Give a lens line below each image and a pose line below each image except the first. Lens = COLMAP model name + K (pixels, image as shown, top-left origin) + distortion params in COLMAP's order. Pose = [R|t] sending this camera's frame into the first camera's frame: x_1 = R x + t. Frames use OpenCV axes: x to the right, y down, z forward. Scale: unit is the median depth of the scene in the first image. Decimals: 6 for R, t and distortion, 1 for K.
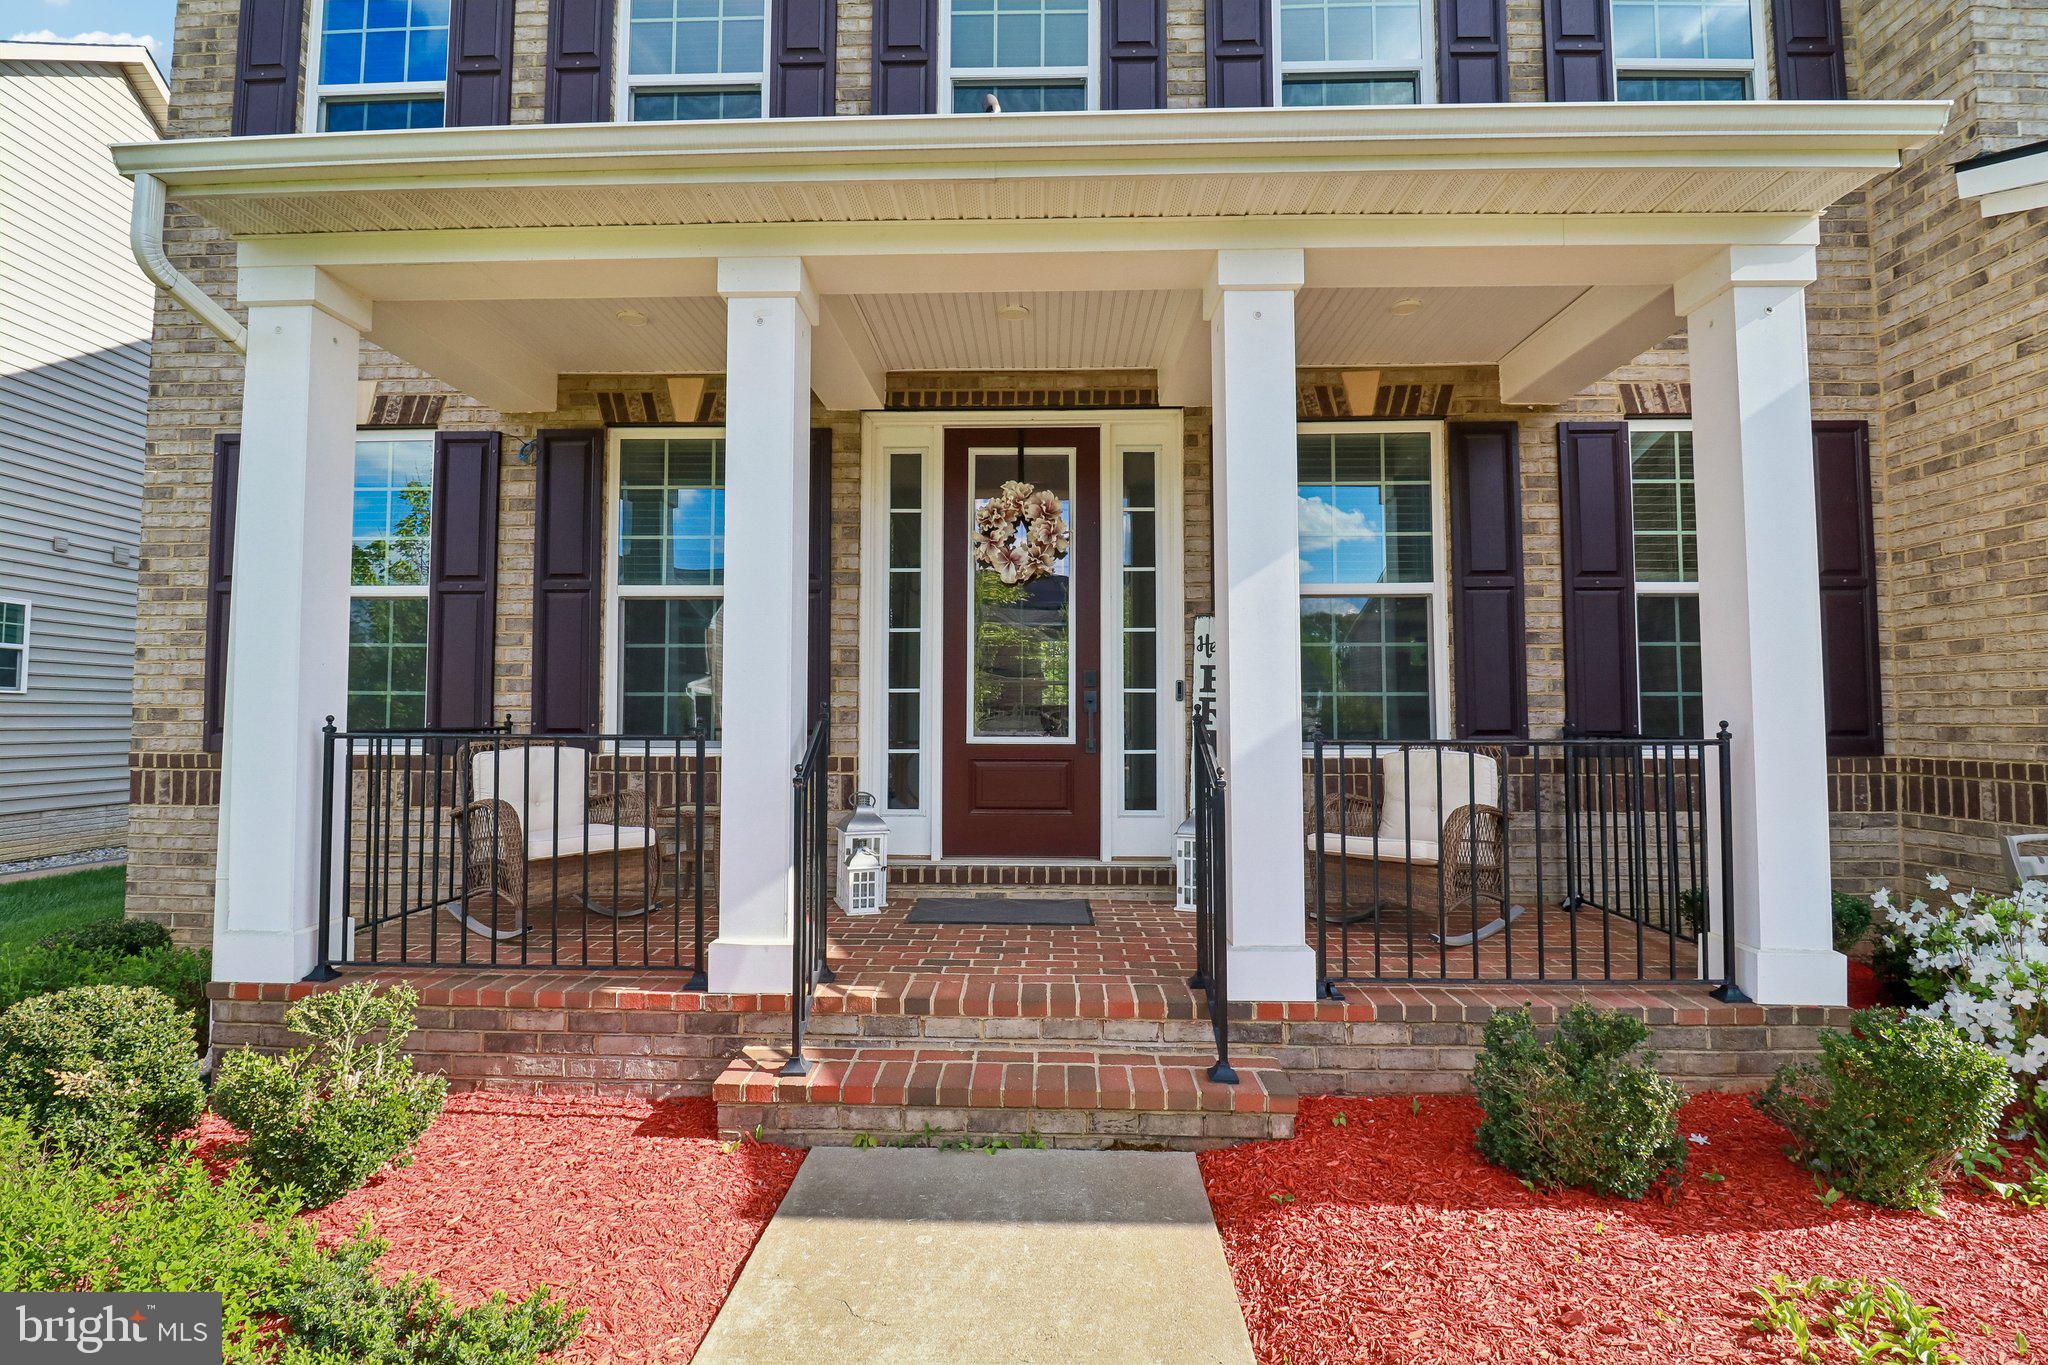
lens RADIAL K [[950.9, 0, 1015.7], [0, 950.9, 674.2], [0, 0, 1]] dist [0.000836, -0.012183]
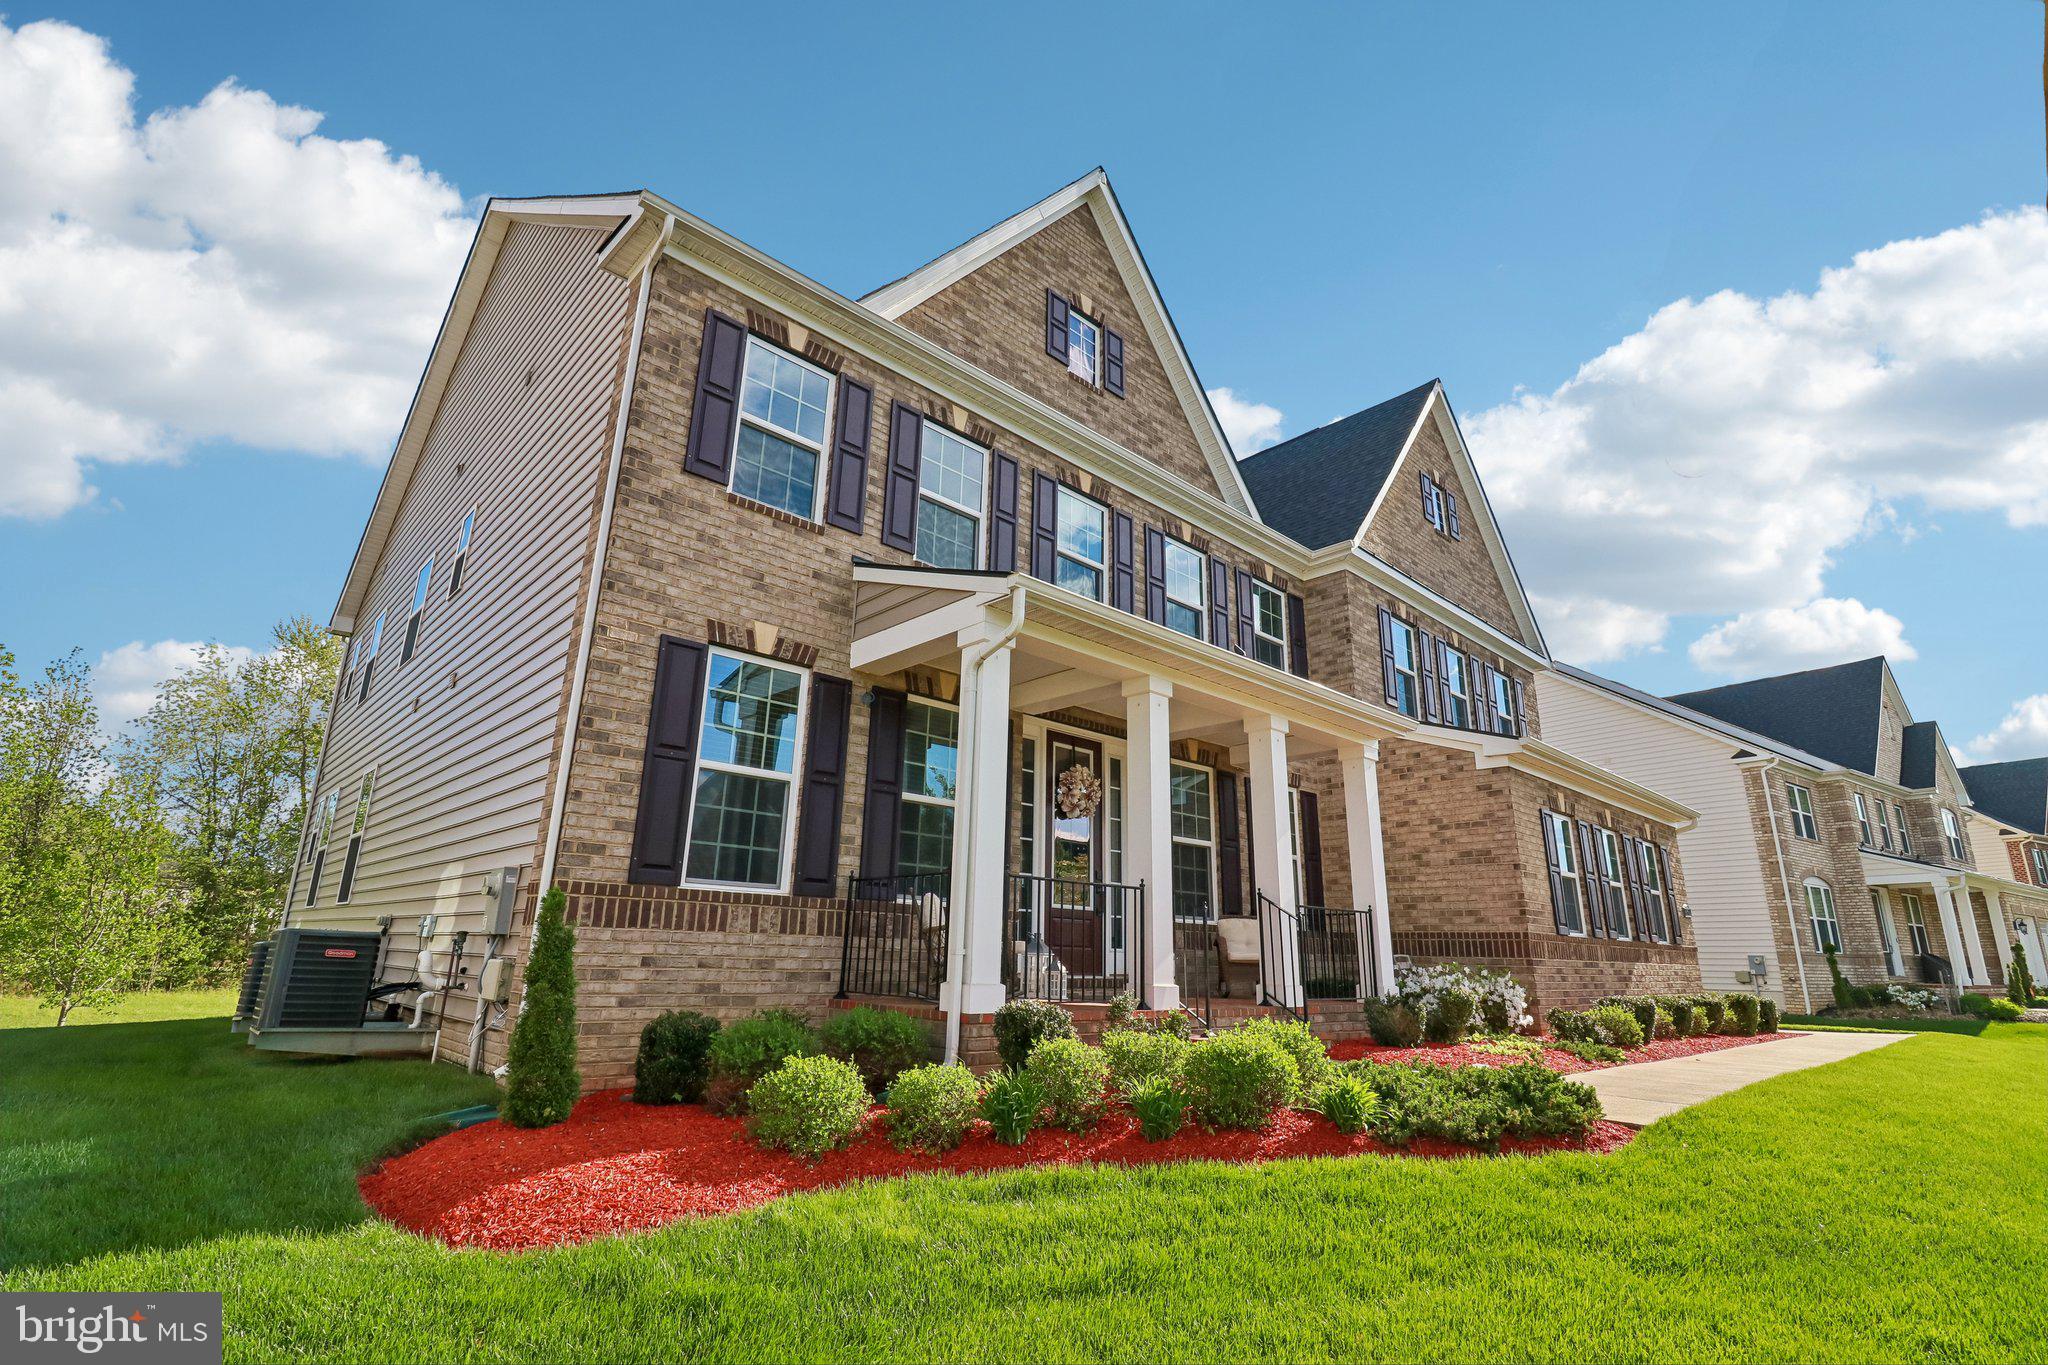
lens RADIAL K [[950.9, 0, 1013.9], [0, 950.9, 669.8], [0, 0, 1]] dist [0.000836, -0.012183]
pose [[0.710916, 0.218193, 0.668574, -1.422500], [-0.056853, 0.965373, -0.254602, 0.103382], [-0.700976, 0.142990, 0.698704, -0.256023]]
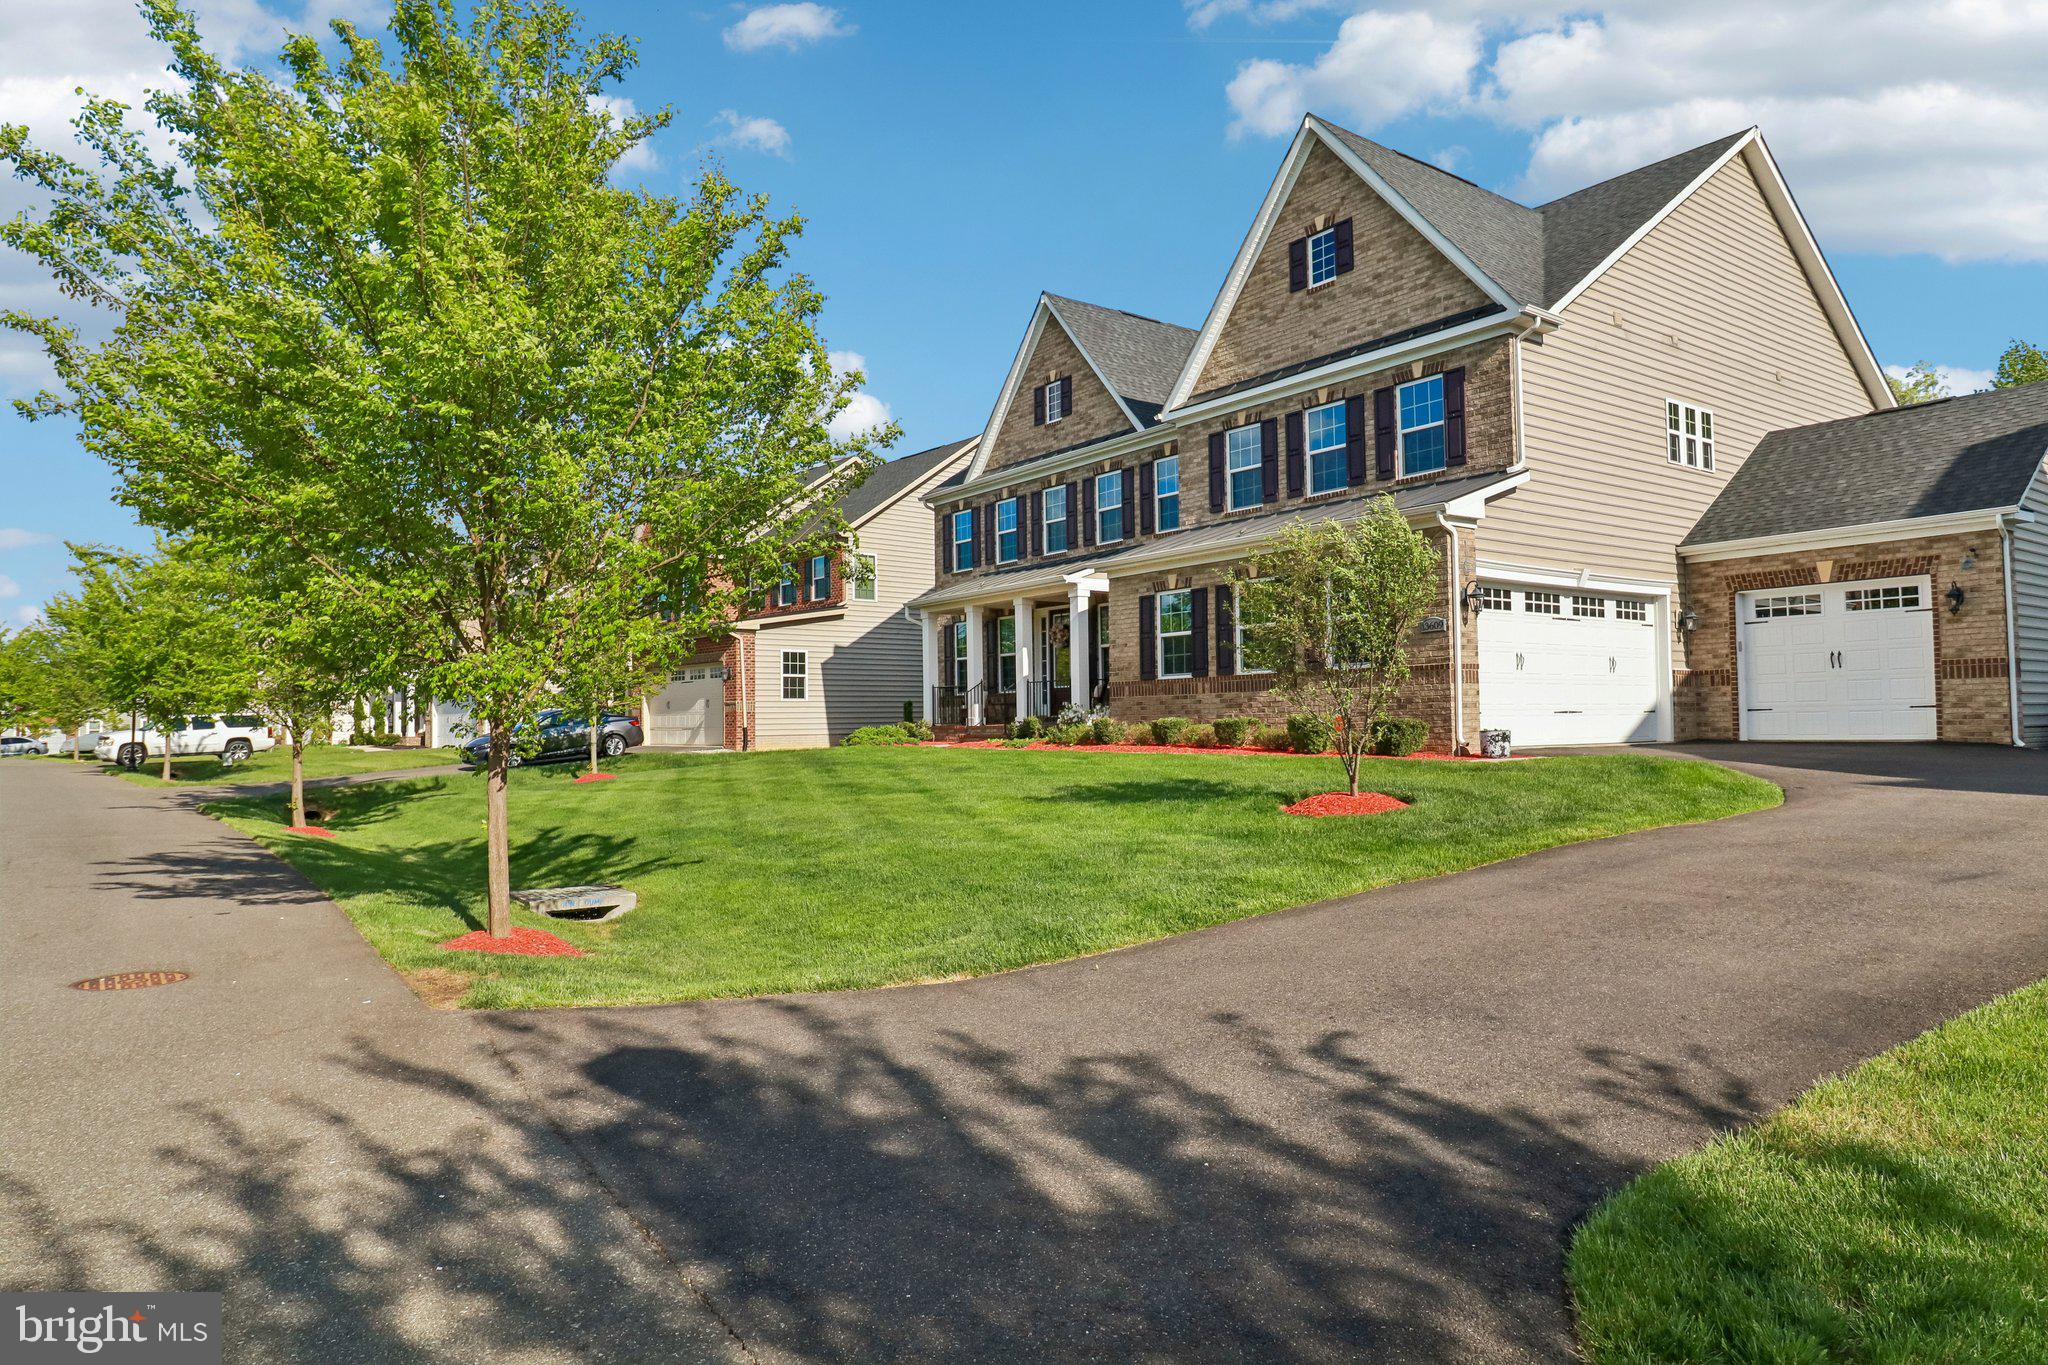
lens RADIAL K [[1236.9, 0, 1010.6], [0, 1236.9, 669.5], [0, 0, 1]] dist [0.016142, -0.017572]
pose [[0.617488, -0.045062, -0.785288, 4.135995], [0.049751, 0.998596, -0.018182, 0.083484], [0.785005, -0.027842, 0.618863, -2.508543]]
